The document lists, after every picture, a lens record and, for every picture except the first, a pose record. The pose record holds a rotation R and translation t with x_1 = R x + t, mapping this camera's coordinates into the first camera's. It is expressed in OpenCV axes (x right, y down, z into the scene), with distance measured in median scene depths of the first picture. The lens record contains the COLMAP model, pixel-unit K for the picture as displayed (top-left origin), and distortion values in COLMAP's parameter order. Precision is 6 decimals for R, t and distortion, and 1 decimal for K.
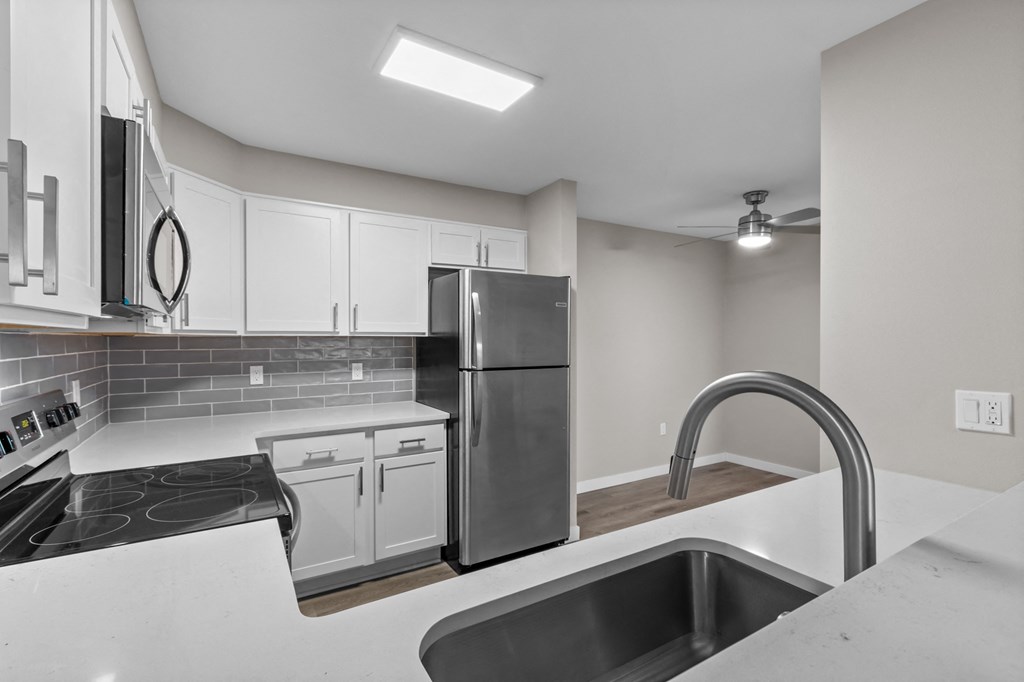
lens RADIAL K [[468.9, 0, 510.7], [0, 468.9, 337.9], [0, 0, 1]] dist [-0.000768, -0.000142]
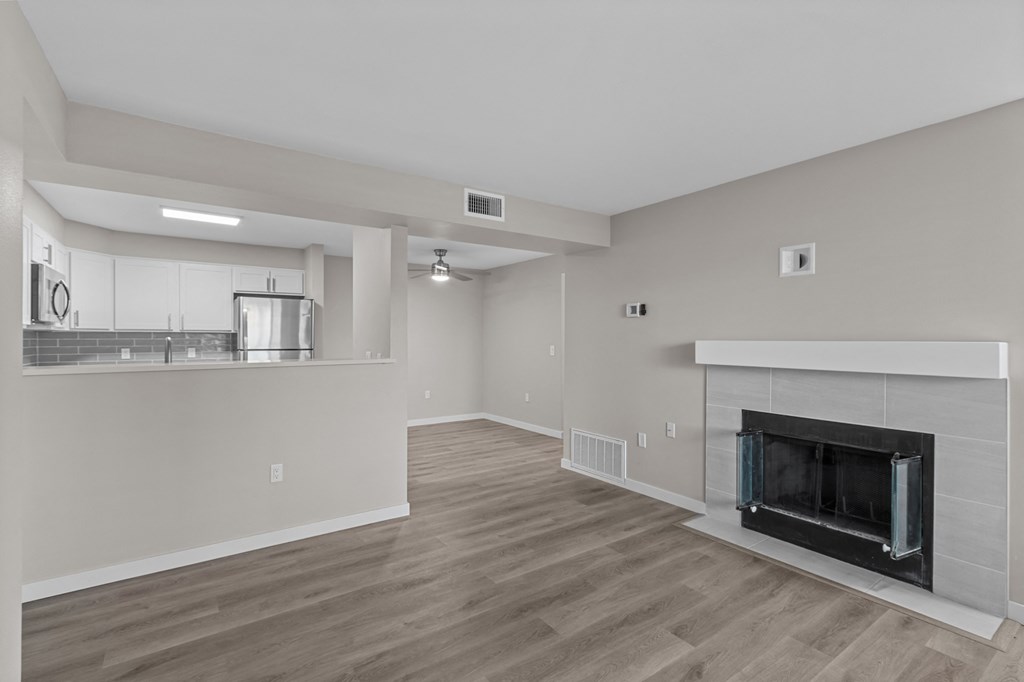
lens RADIAL K [[486.2, 0, 521.4], [0, 486.2, 336.1], [0, 0, 1]] dist [-0.001690, 0.000051]
pose [[0.997999, 0.004953, 0.063034, 0.879936], [-0.004844, 0.999986, -0.001885, 0.008783], [-0.063043, 0.001576, 0.998010, -0.980270]]
